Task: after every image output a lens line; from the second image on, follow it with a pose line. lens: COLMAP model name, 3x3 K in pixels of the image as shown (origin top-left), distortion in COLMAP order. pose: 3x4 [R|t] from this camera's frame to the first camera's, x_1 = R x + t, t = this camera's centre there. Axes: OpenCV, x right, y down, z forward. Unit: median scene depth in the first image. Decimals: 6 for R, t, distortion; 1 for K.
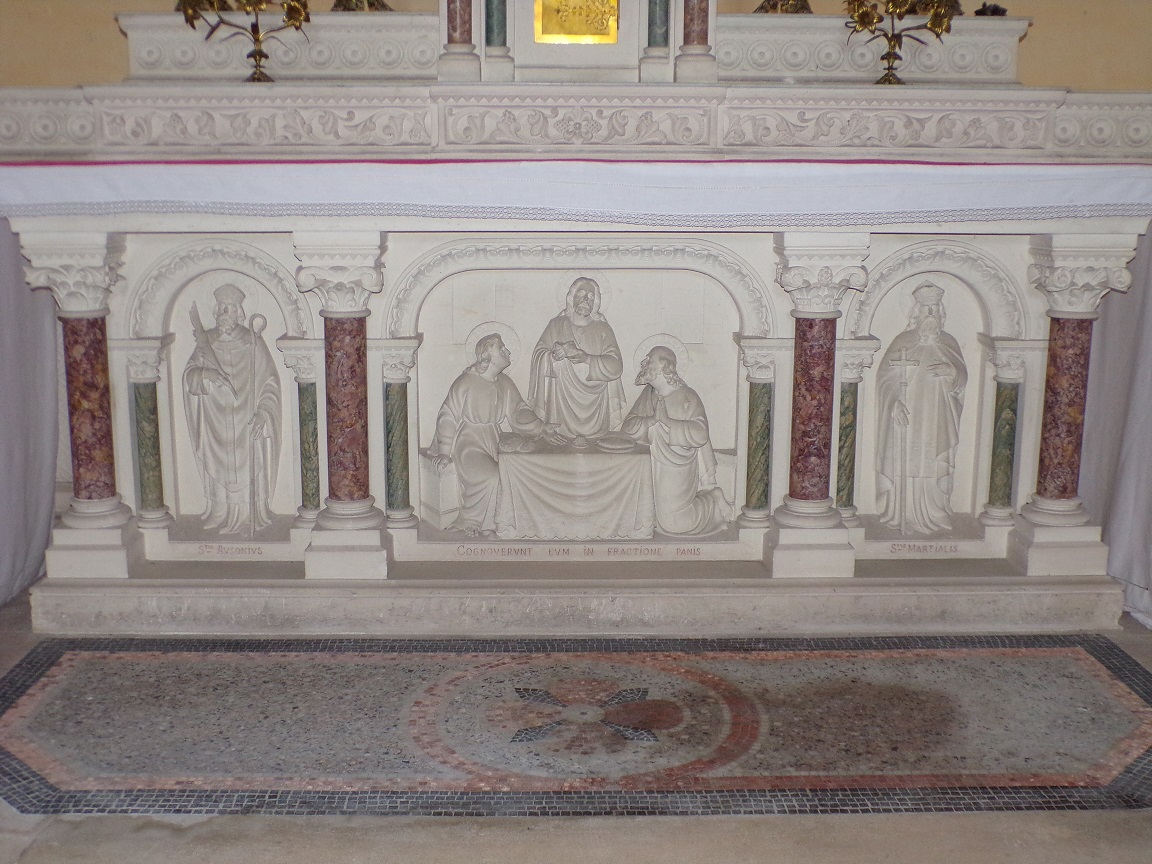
lens RADIAL K [[1315.7, 0, 573.2], [0, 1315.7, 429.9], [0, 0, 1]] dist [-0.048461, 0.000000]
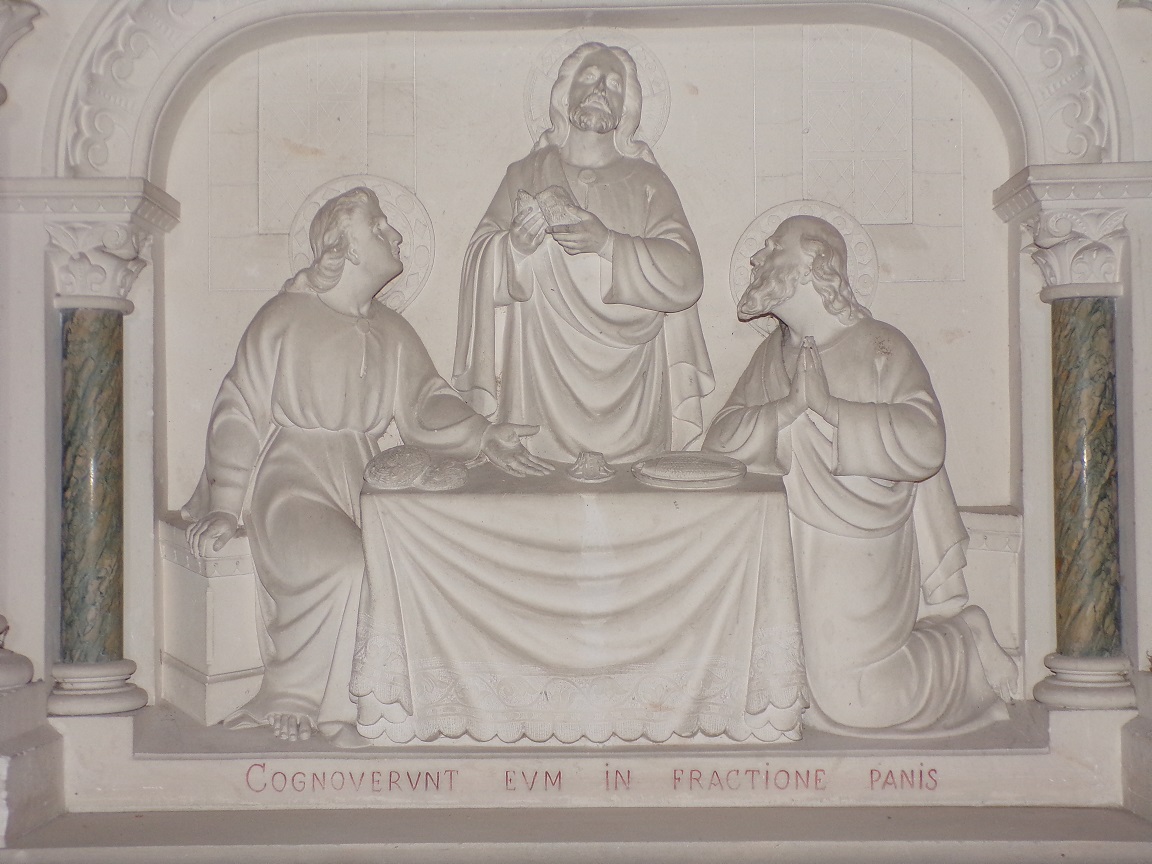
lens RADIAL K [[1747.9, 0, 558.0], [0, 1747.9, 443.8], [0, 0, 1]] dist [0.062425, 0.000000]
pose [[0.999115, -0.013486, -0.039837, 0.015667], [0.004692, 0.977023, -0.213083, 0.104689], [0.041795, 0.212707, 0.976222, 0.522344]]
